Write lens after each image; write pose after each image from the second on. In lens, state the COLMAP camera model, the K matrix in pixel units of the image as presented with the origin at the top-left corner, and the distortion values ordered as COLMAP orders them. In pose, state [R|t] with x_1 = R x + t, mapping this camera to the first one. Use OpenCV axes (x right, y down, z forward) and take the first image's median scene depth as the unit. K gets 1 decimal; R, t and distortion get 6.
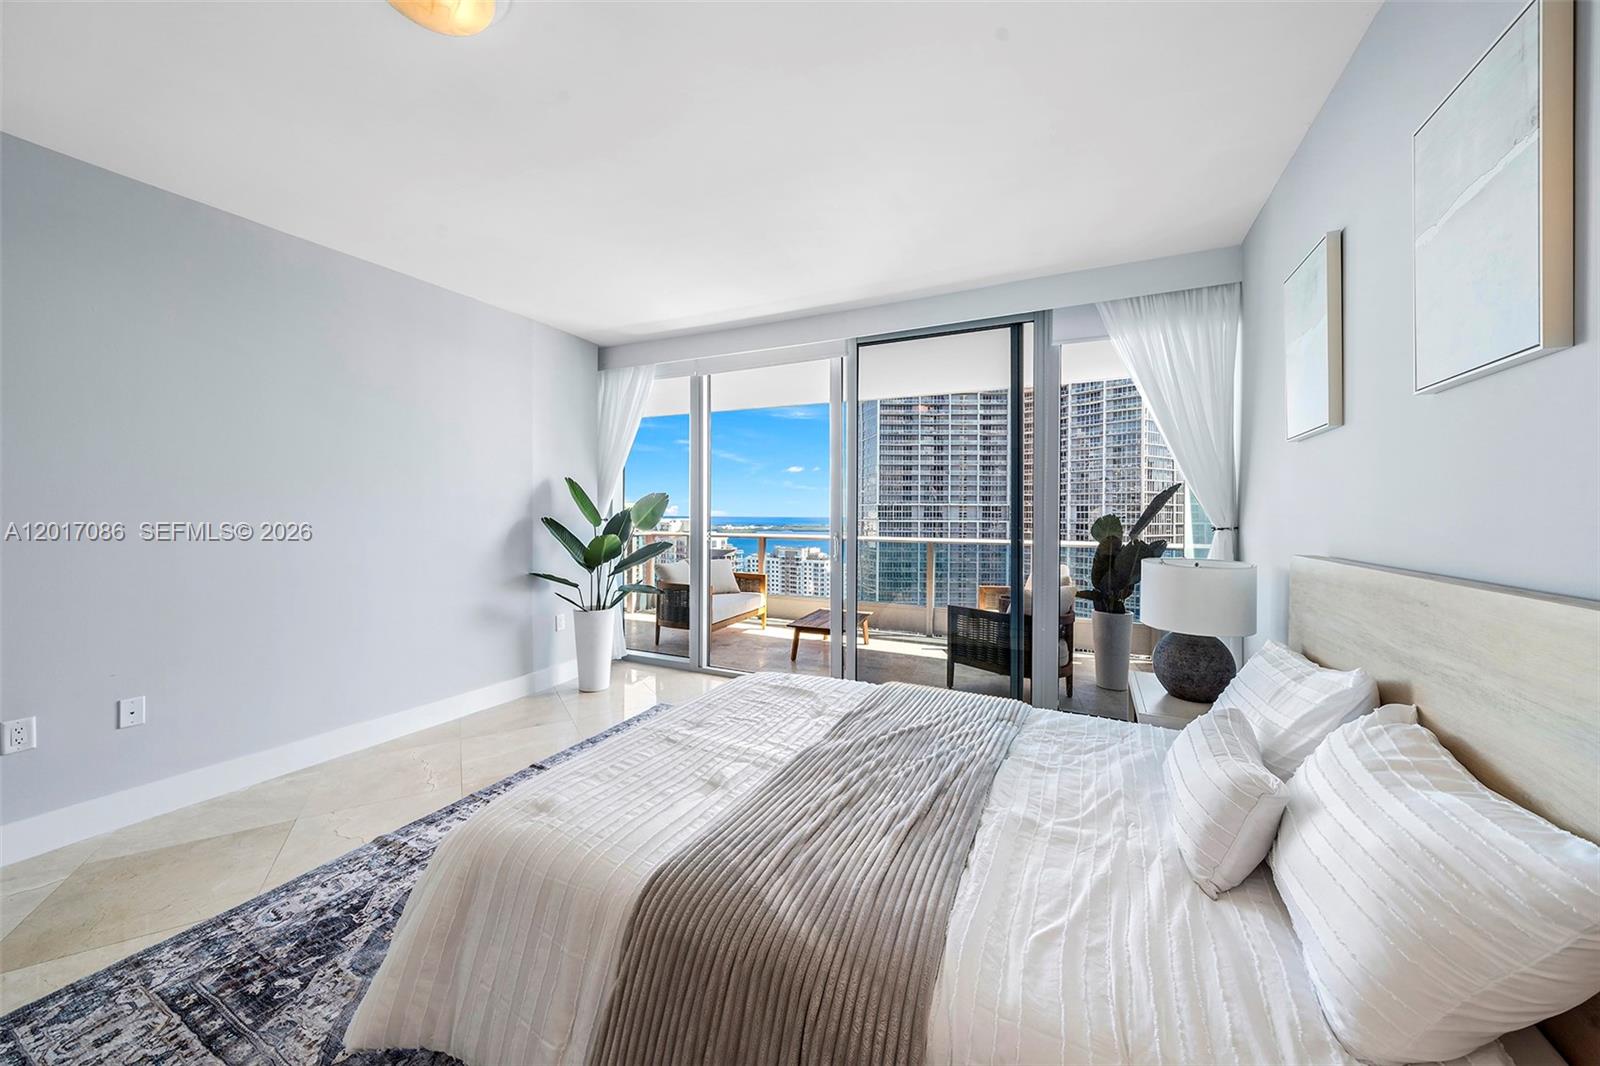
lens RADIAL K [[555.8, 0, 798.0], [0, 555.8, 516.2], [0, 0, 1]] dist [-0.006011, 0.000038]
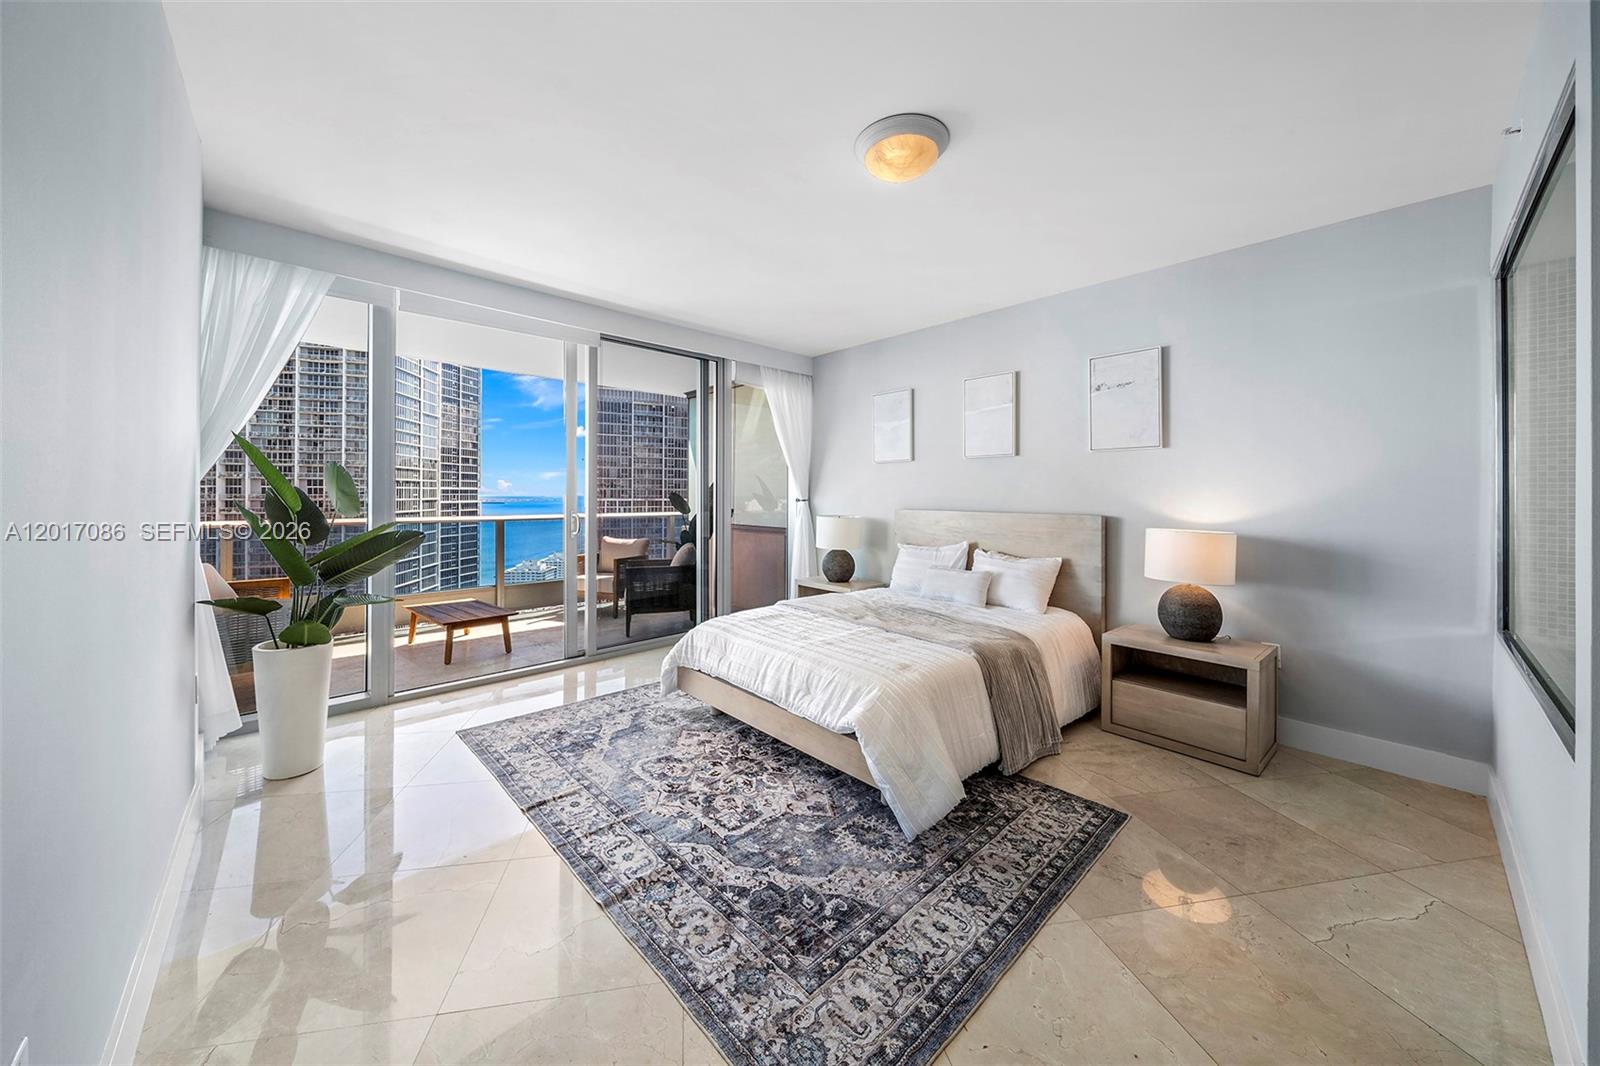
lens RADIAL K [[555.8, 0, 799.1], [0, 555.8, 496.8], [0, 0, 1]] dist [-0.006011, 0.000038]
pose [[0.352342, -0.007378, 0.935842, -1.377180], [-0.000860, 0.999966, 0.008207, -0.010369], [-0.935871, -0.003697, 0.352323, 0.448448]]
